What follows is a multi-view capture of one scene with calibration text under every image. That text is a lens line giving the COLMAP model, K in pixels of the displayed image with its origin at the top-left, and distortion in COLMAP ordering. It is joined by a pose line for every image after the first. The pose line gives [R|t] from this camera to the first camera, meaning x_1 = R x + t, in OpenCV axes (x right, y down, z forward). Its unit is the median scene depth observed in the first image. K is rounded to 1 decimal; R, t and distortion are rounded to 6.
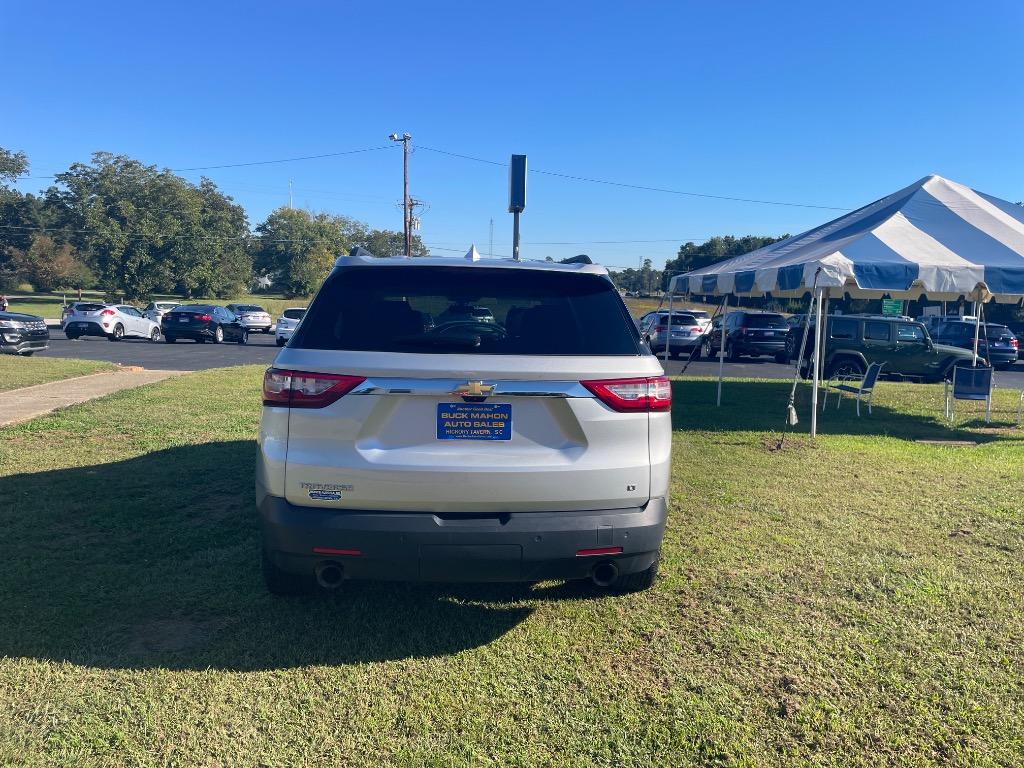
lens RADIAL K [[772.0, 0, 494.8], [0, 772.0, 379.1], [0, 0, 1]] dist [0.084986, -0.104634]
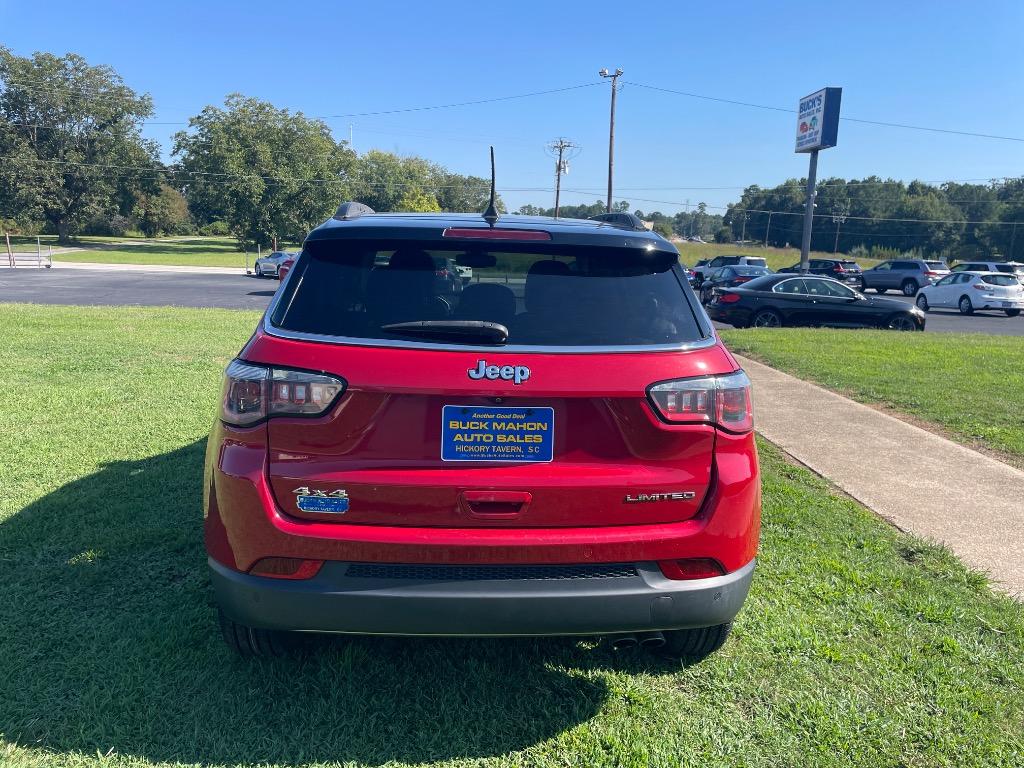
lens RADIAL K [[772.0, 0, 505.9], [0, 772.0, 379.2], [0, 0, 1]] dist [0.084986, -0.104634]
pose [[0.999144, 0.007148, -0.040734, -0.113120], [-0.004315, 0.997593, 0.069208, -0.004042], [0.041130, -0.068973, 0.996770, 0.017027]]
